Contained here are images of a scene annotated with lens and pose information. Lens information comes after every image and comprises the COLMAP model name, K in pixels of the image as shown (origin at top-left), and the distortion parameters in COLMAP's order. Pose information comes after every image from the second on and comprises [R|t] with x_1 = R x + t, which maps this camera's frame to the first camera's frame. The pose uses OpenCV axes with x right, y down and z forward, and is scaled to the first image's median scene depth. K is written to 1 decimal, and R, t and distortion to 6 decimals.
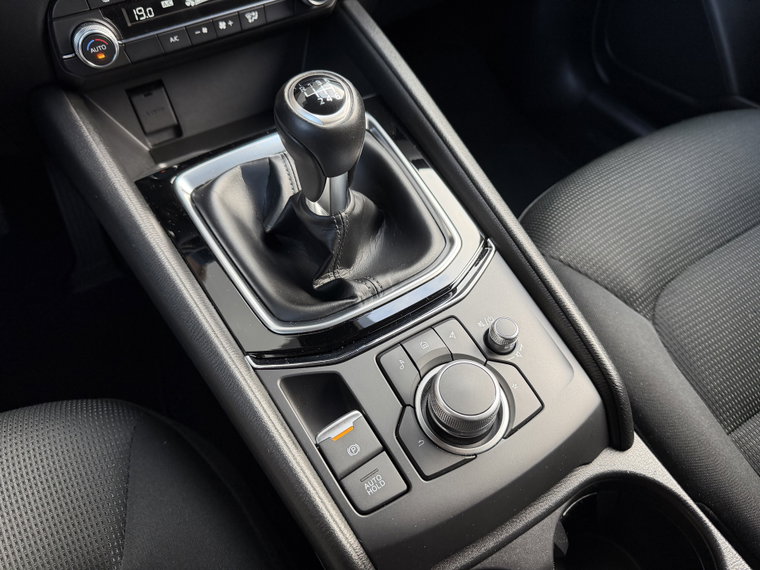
lens RADIAL K [[549.3, 0, 387.8], [0, 549.3, 282.8], [0, 0, 1]] dist [-0.001180, -0.023854]
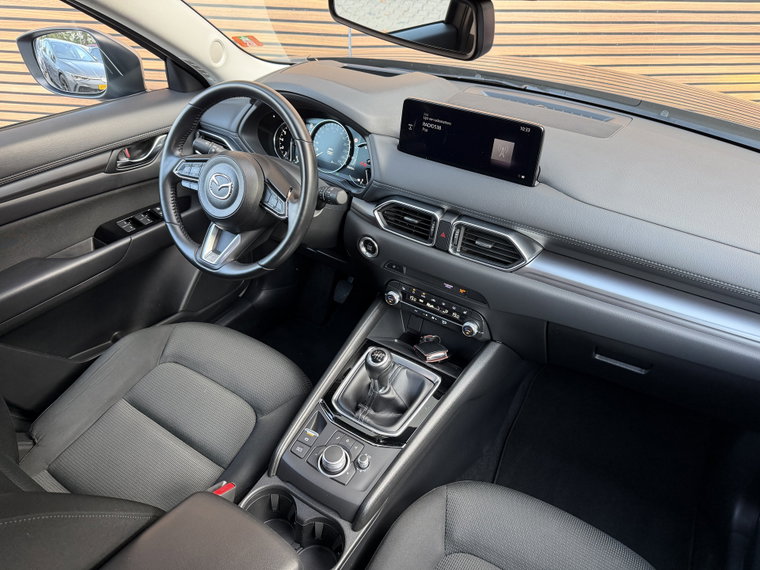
lens RADIAL K [[540.4, 0, 374.1], [0, 540.4, 285.6], [0, 0, 1]] dist [0.035440, -0.060201]
pose [[0.431292, 0.558110, -0.708873, 1.392437], [-0.717646, 0.688393, 0.105356, -0.695182], [0.546783, 0.463280, 0.697424, -1.062829]]
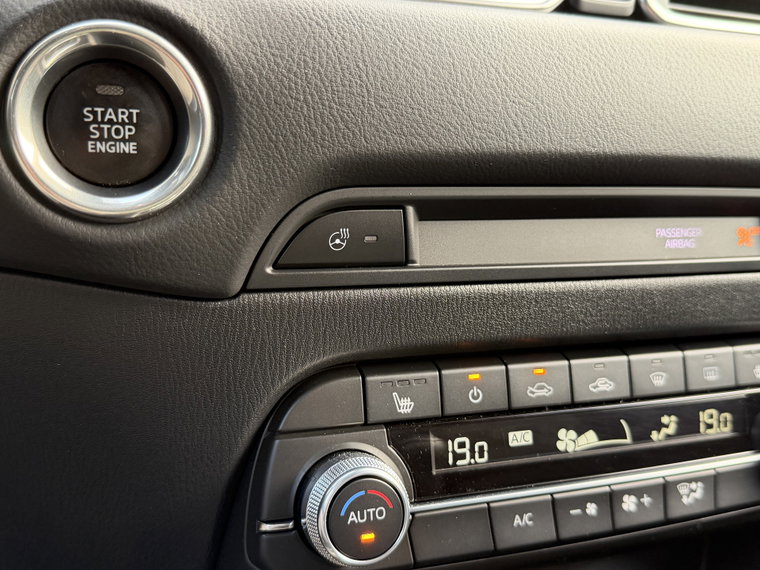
lens RADIAL K [[758.6, 0, 378.9], [0, 758.6, 282.8], [0, 0, 1]] dist [0.085036, 0.000000]
pose [[0.980444, 0.042072, -0.192250, -0.413493], [-0.164486, 0.711516, -0.683146, -0.178042], [0.108048, 0.701409, 0.704522, 0.499178]]
